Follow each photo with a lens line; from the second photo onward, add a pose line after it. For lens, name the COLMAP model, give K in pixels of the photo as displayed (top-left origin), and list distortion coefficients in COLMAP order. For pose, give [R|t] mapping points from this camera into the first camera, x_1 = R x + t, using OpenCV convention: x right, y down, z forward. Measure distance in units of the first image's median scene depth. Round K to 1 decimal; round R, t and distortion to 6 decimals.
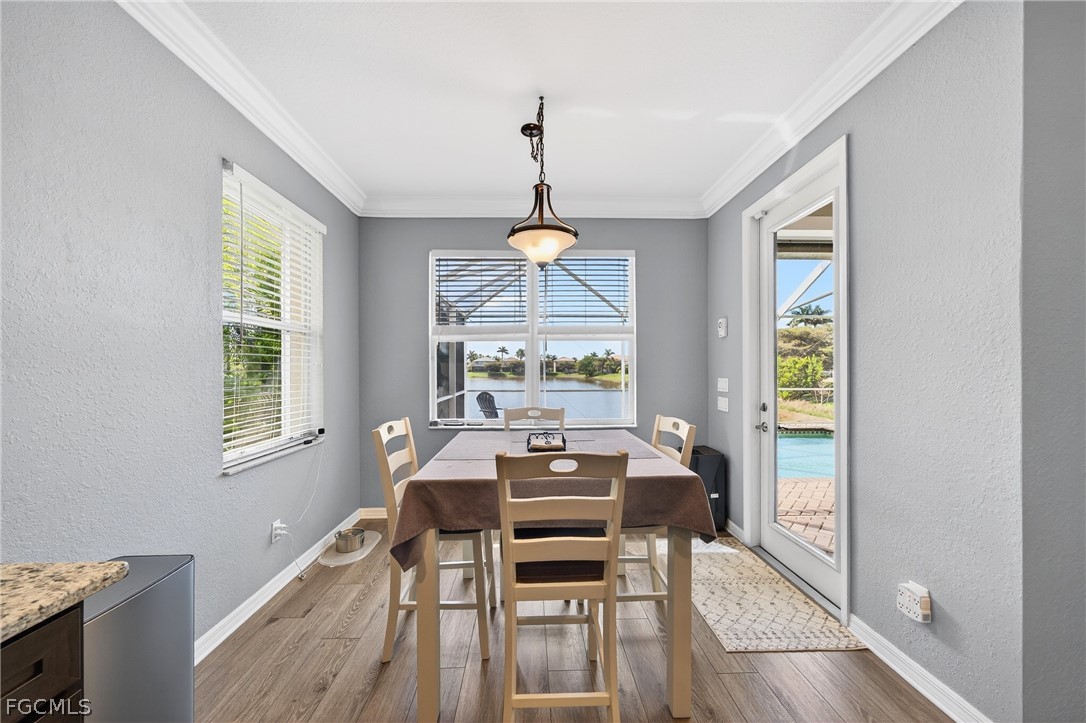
lens RADIAL K [[374.4, 0, 539.9], [0, 374.4, 367.5], [0, 0, 1]] dist [0.000768, -0.000128]
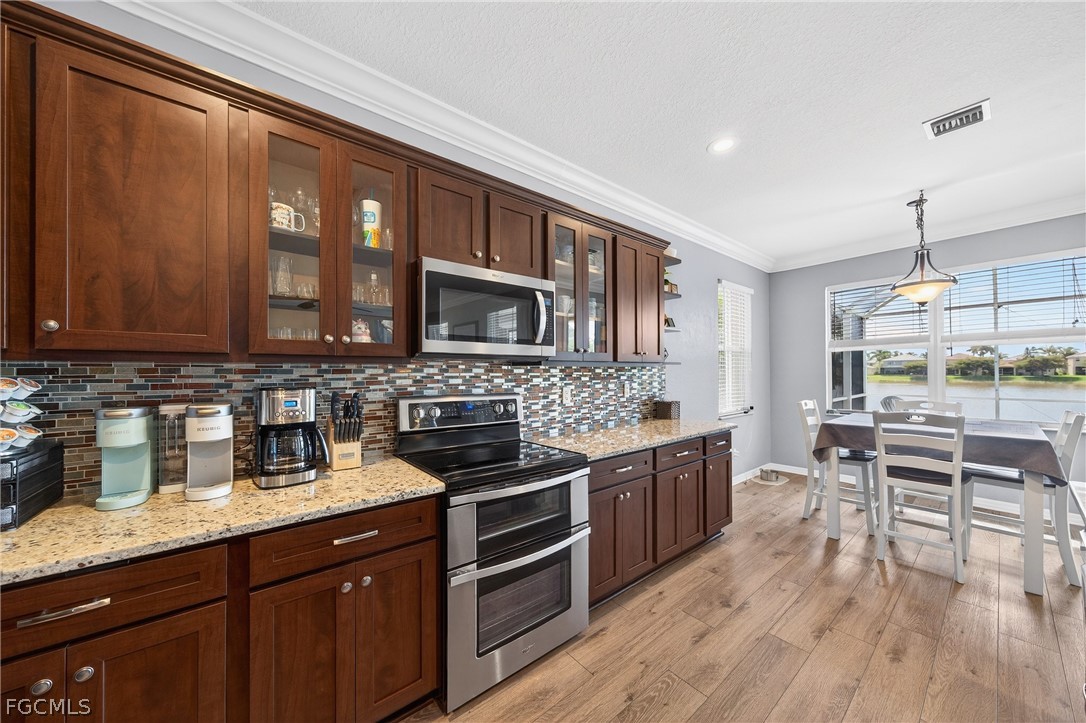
lens RADIAL K [[374.4, 0, 532.9], [0, 374.4, 374.3], [0, 0, 1]] dist [0.000768, -0.000128]
pose [[0.598585, -0.000424, -0.801059, 0.176153], [0.008181, 0.999951, 0.005584, -0.004138], [0.801018, -0.009896, 0.598559, -0.745484]]
